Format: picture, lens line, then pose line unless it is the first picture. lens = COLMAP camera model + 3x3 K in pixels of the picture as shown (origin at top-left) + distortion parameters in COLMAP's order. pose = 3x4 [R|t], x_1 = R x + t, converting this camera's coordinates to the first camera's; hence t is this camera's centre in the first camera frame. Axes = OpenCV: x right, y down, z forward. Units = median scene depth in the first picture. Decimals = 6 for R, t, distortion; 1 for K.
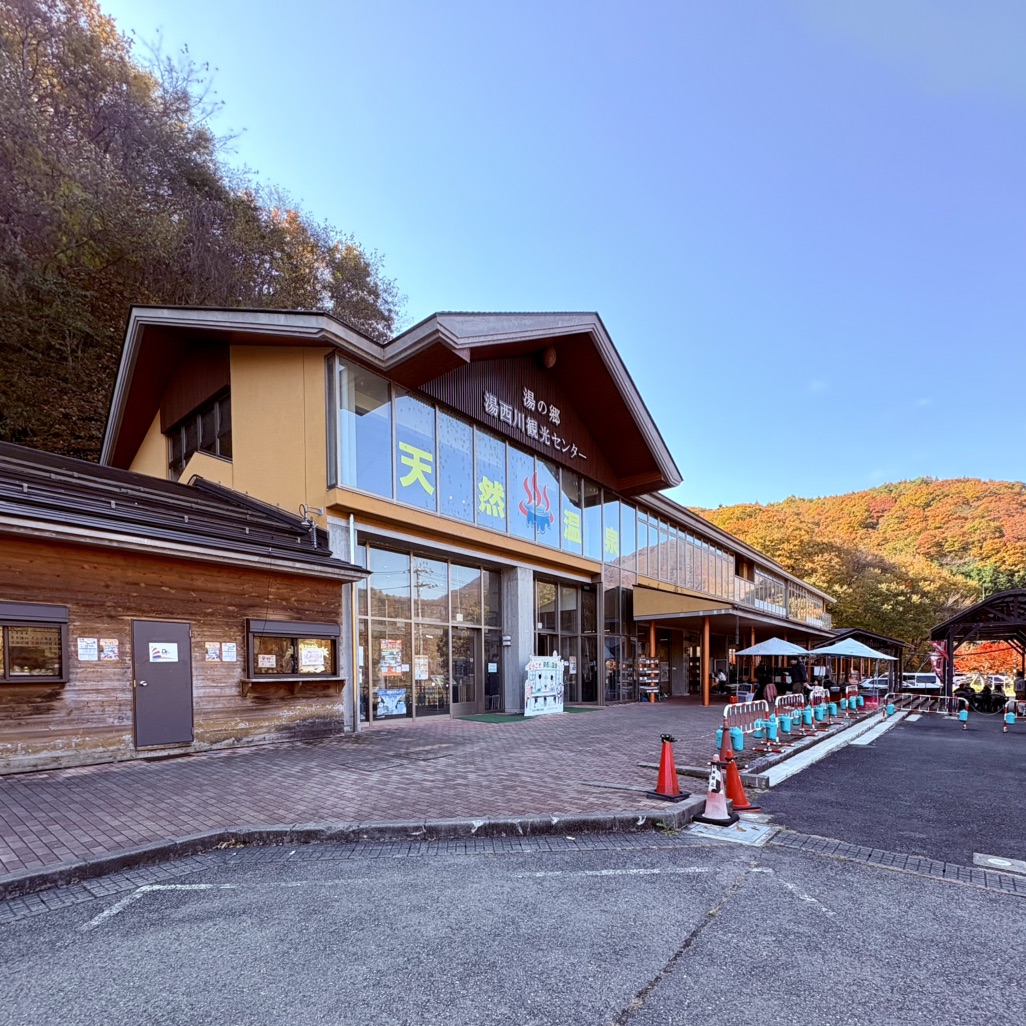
lens RADIAL K [[529.5, 0, 509.4], [0, 529.5, 681.2], [0, 0, 1]] dist [0.002583, 0.000451]
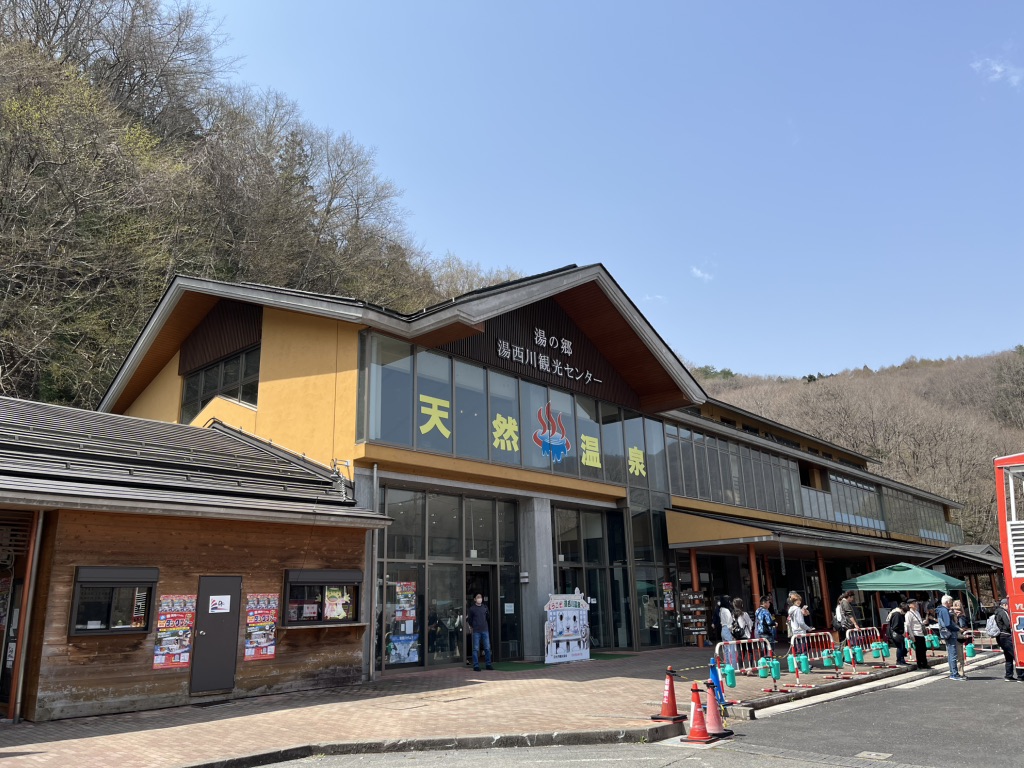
lens RADIAL K [[749.8, 0, 513.9], [0, 749.8, 394.7], [0, 0, 1]] dist [0.039784, -0.034168]
pose [[0.999359, -0.026548, -0.024025, 0.021026], [0.018414, 0.956543, -0.291009, -0.000176], [0.030706, 0.290380, 0.956418, -0.429762]]
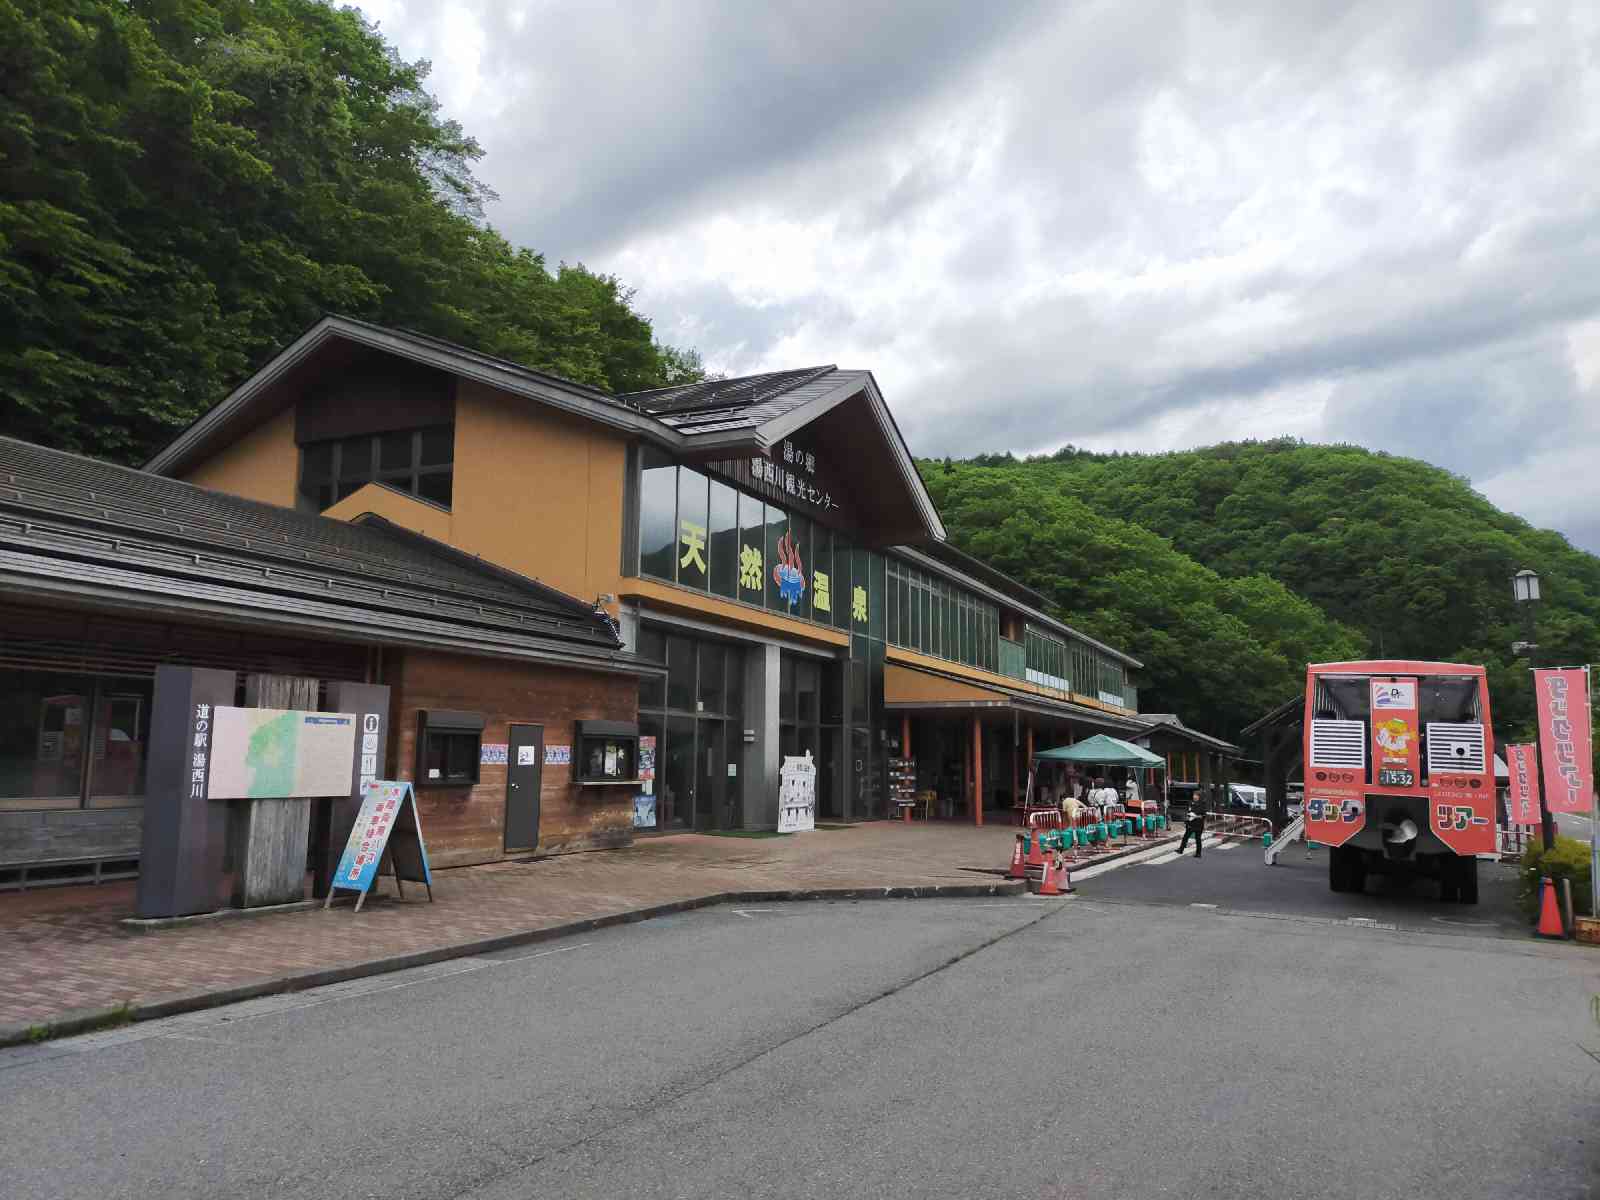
lens RADIAL K [[1144.5, 0, 772.1], [0, 1144.5, 600.1], [0, 0, 1]] dist [0.089016, 0.000487]
pose [[0.972874, 0.052525, 0.225295, -0.454302], [-0.015352, 0.986395, -0.163672, 0.004361], [-0.230826, 0.155774, 0.960445, -0.841252]]
